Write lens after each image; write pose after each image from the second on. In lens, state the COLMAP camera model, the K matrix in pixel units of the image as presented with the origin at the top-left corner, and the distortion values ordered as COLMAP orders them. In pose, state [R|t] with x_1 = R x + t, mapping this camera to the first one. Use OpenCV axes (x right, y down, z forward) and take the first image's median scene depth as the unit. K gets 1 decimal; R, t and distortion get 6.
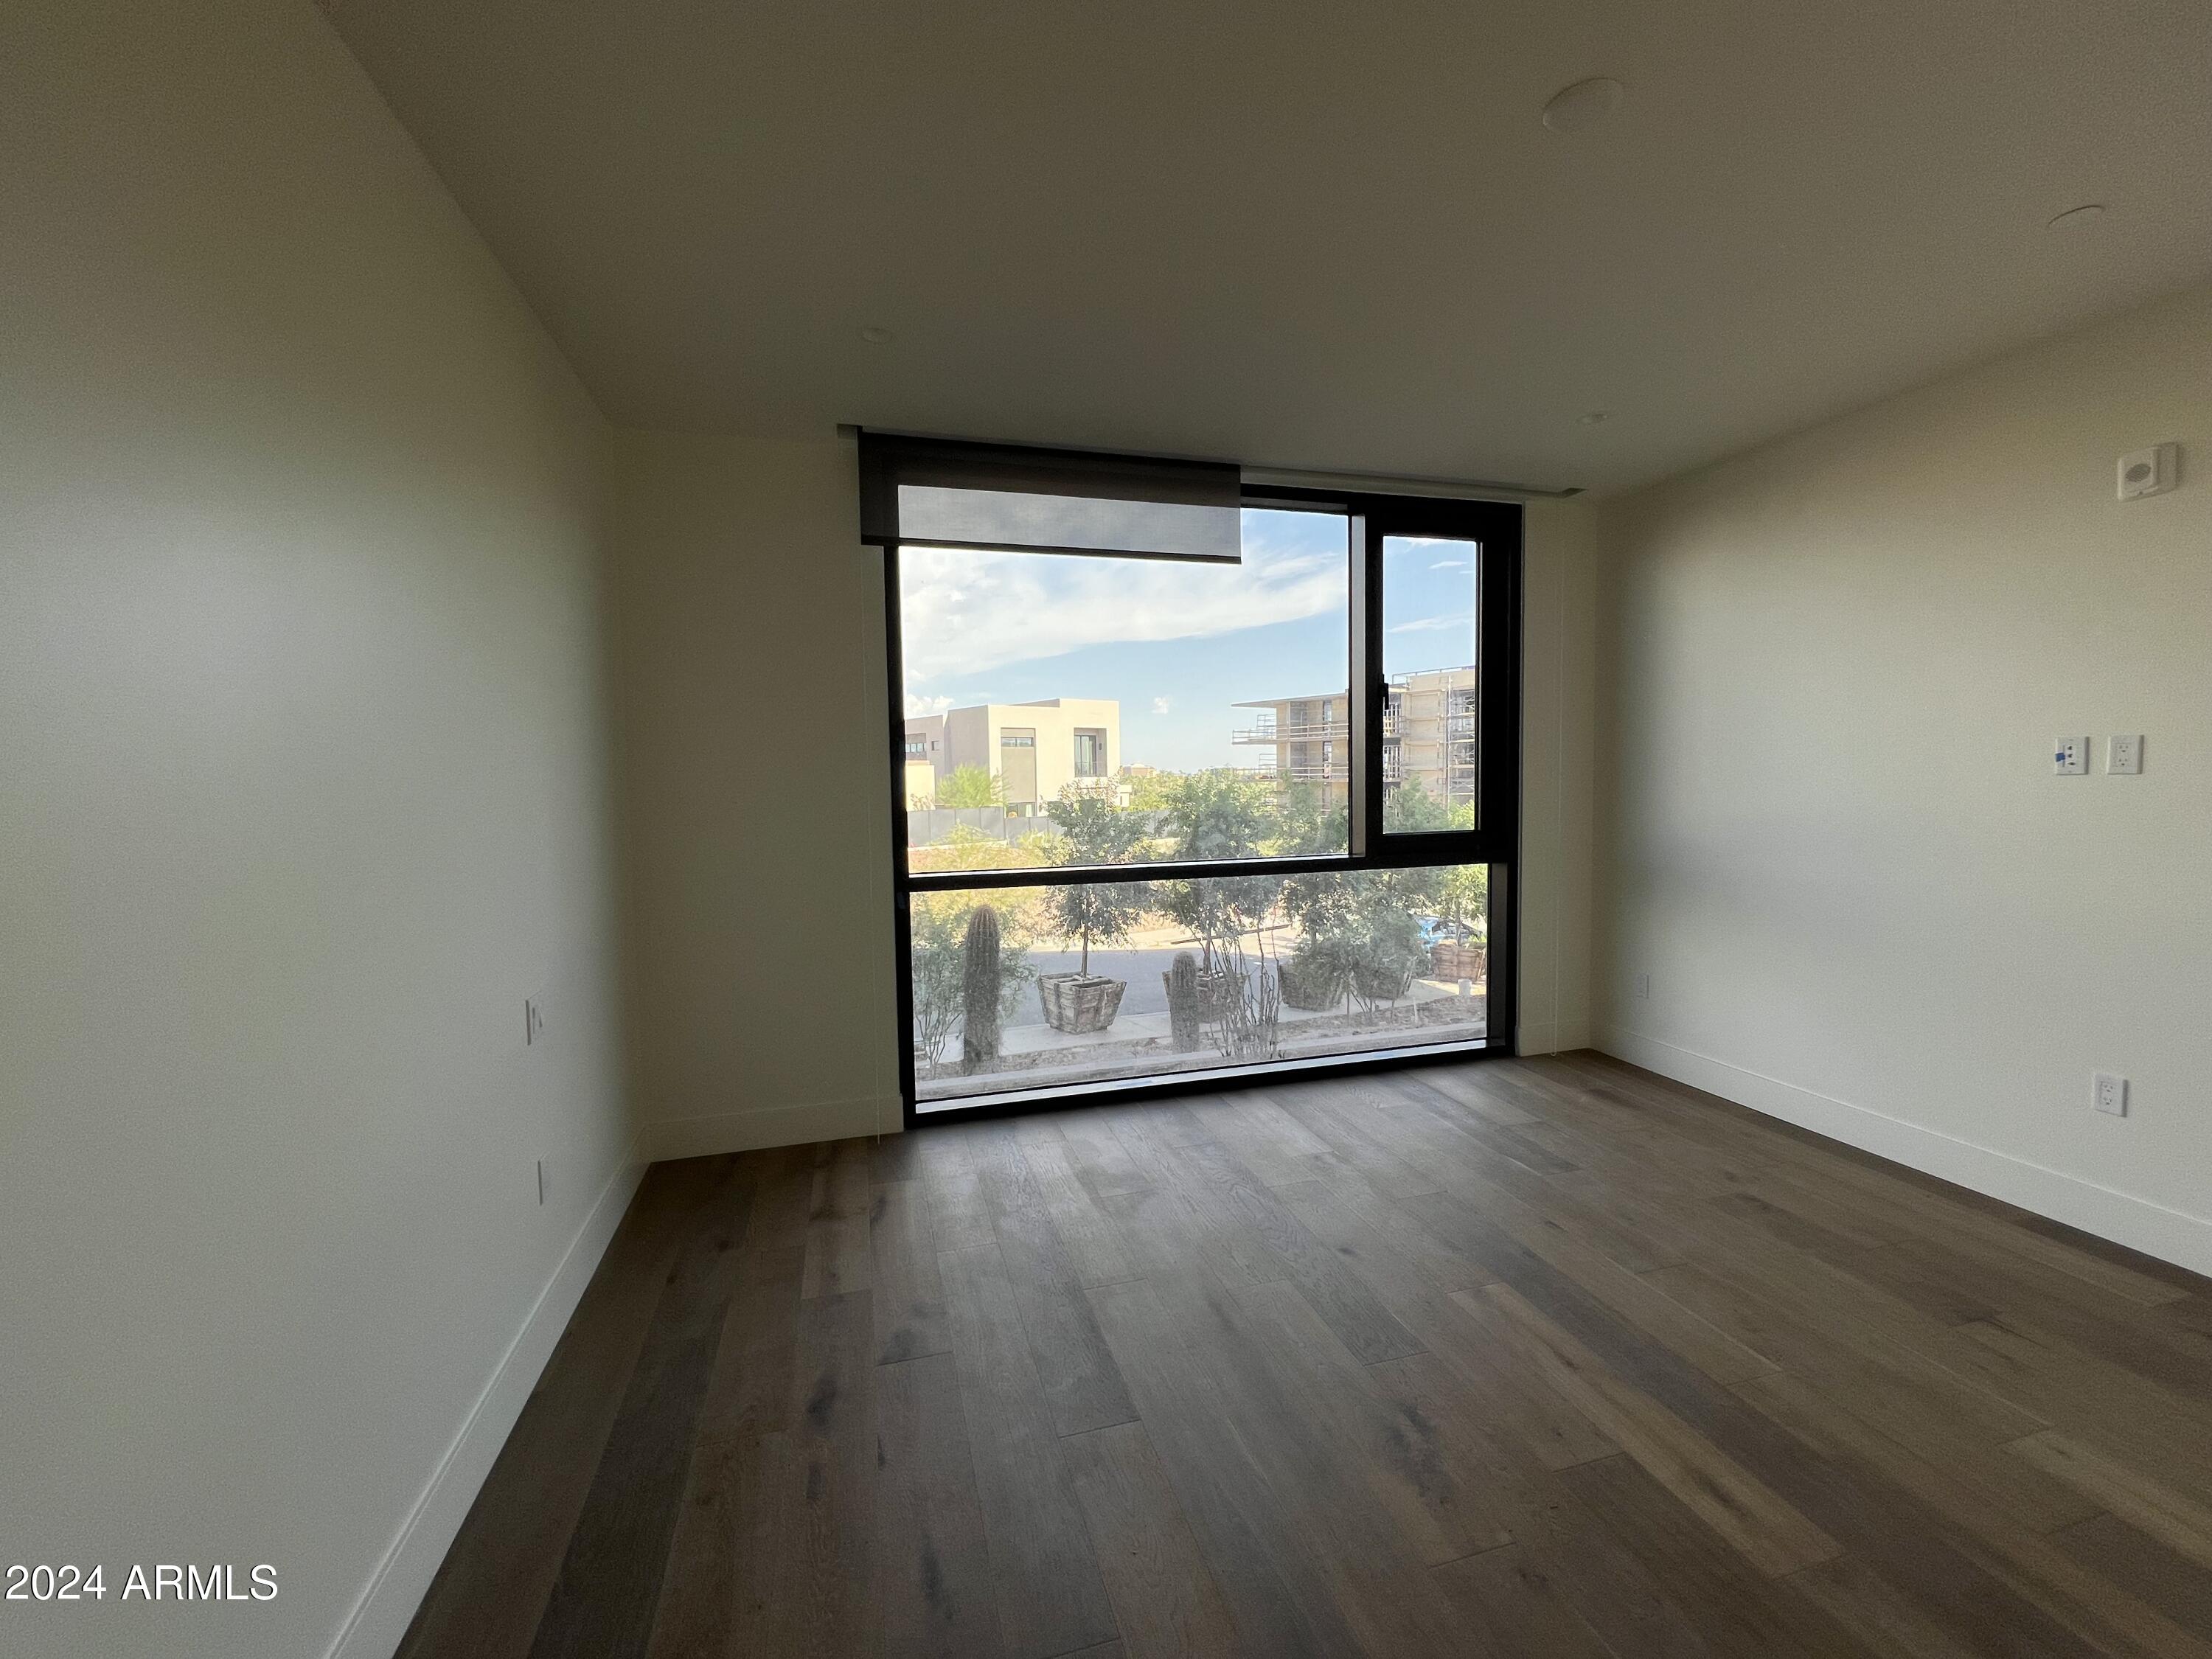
lens RADIAL K [[883.4, 0, 1101.4], [0, 883.4, 824.0], [0, 0, 1]] dist [-0.001731, 0.000173]
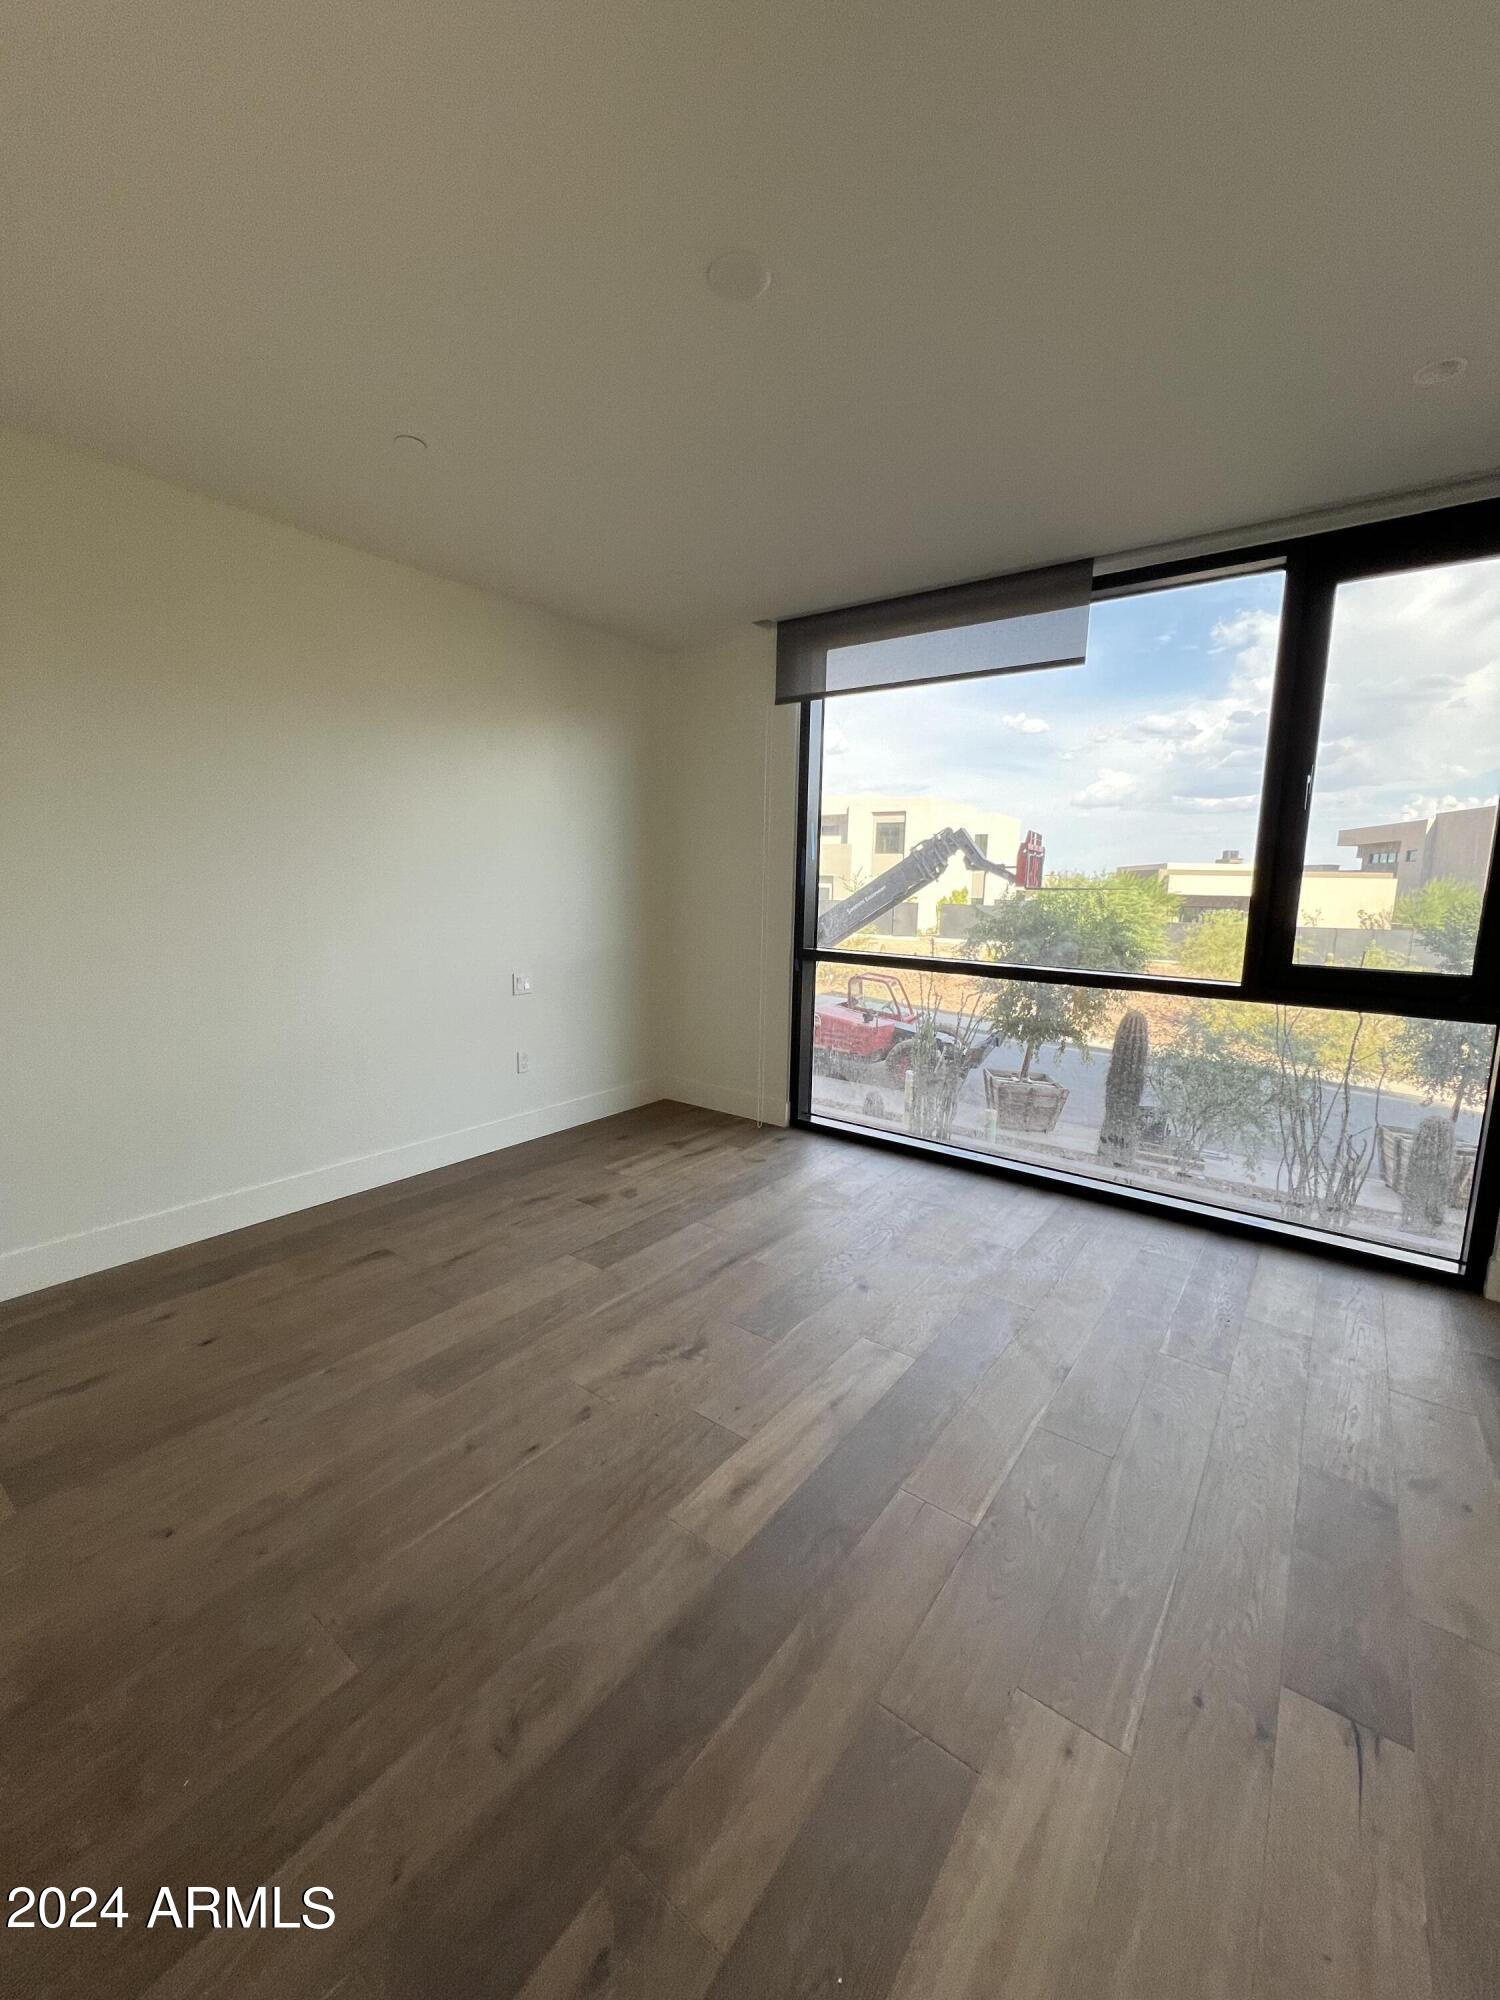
lens RADIAL K [[798.7, 0, 756.5], [0, 798.7, 996.2], [0, 0, 1]] dist [-0.001731, 0.000173]
pose [[0.614612, 0.146390, -0.775127, 0.720016], [-0.077694, 0.989086, 0.125193, -0.016186], [0.784994, -0.016722, 0.619277, 0.179598]]
